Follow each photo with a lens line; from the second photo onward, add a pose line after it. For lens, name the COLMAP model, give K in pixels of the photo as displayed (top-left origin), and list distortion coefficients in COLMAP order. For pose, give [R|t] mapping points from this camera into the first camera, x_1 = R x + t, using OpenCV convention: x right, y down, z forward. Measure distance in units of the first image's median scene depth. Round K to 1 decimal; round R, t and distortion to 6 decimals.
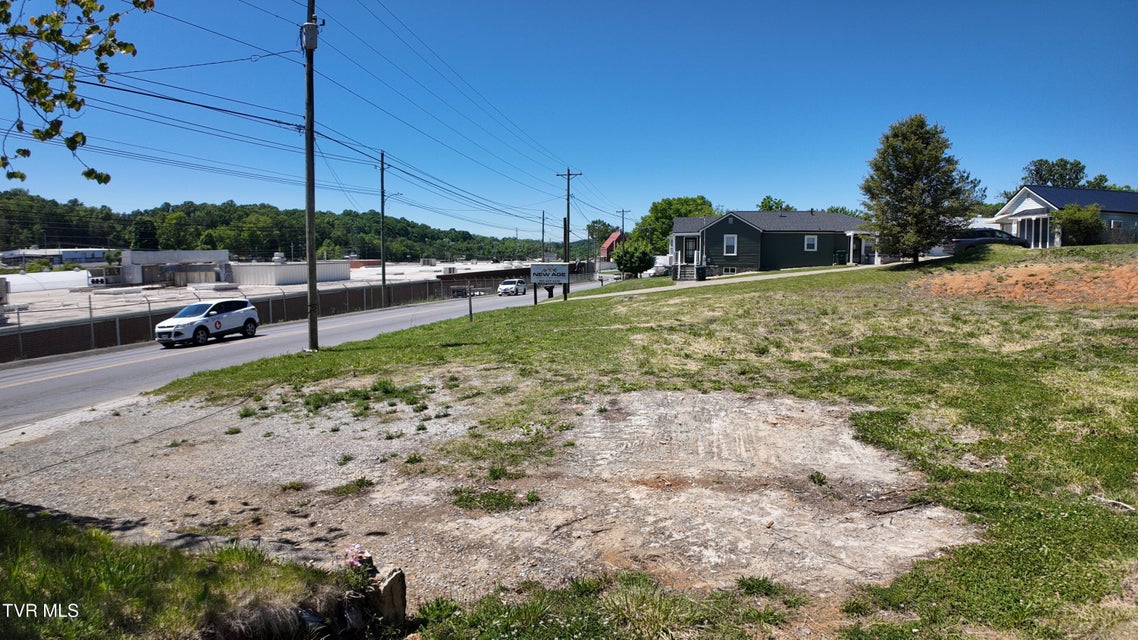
lens RADIAL K [[570.8, 0, 584.6], [0, 570.8, 320.1], [0, 0, 1]] dist [-0.118429, -0.001049]
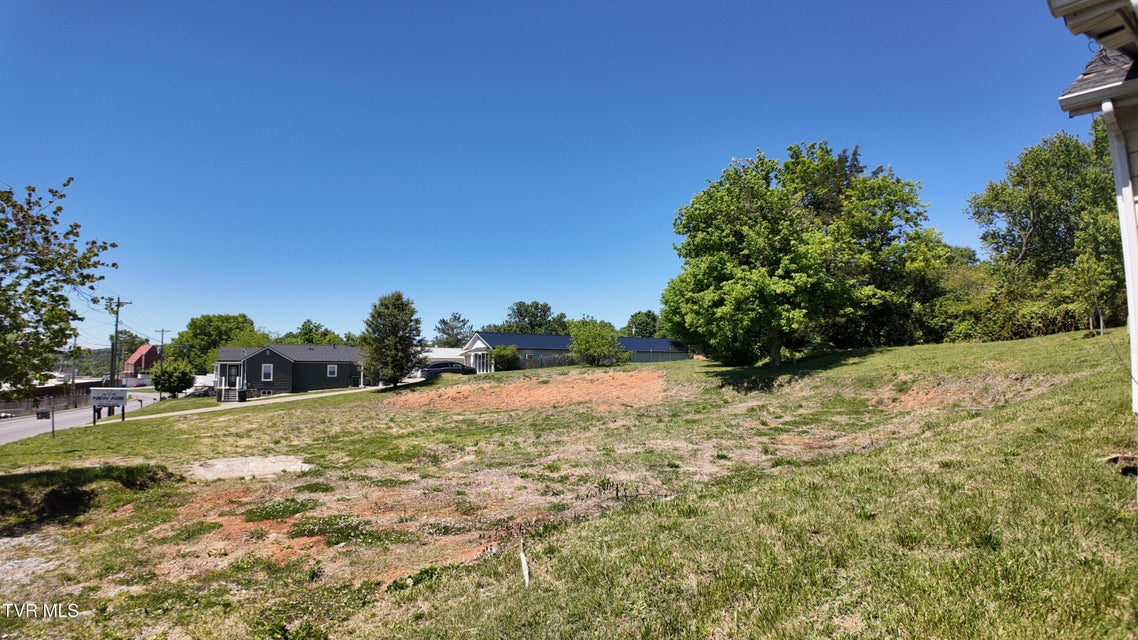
lens RADIAL K [[570.8, 0, 584.6], [0, 570.8, 320.1], [0, 0, 1]] dist [-0.118429, -0.001049]
pose [[0.722740, 0.056698, 0.688791, -0.078357], [0.082593, 0.982401, -0.167531, 0.014713], [-0.686168, 0.177971, 0.705337, -0.369311]]
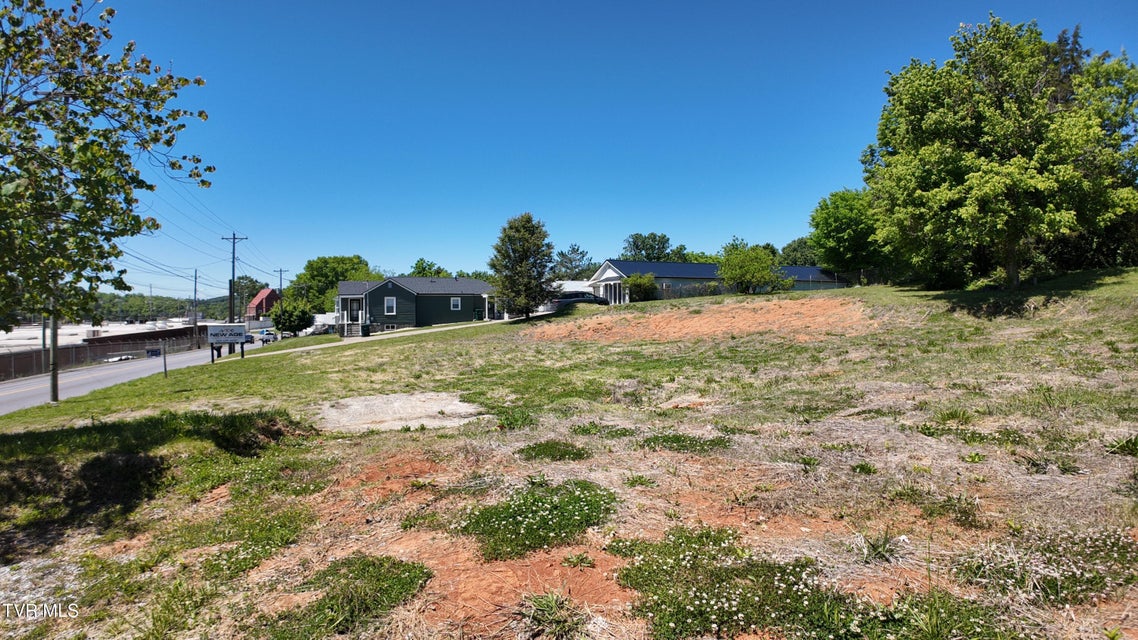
lens RADIAL K [[570.8, 0, 584.6], [0, 570.8, 320.1], [0, 0, 1]] dist [-0.118429, -0.001049]
pose [[0.830883, -0.014917, 0.556247, -0.062716], [0.069278, 0.994636, -0.076808, 0.016741], [-0.552118, 0.102354, 0.827460, -0.209652]]
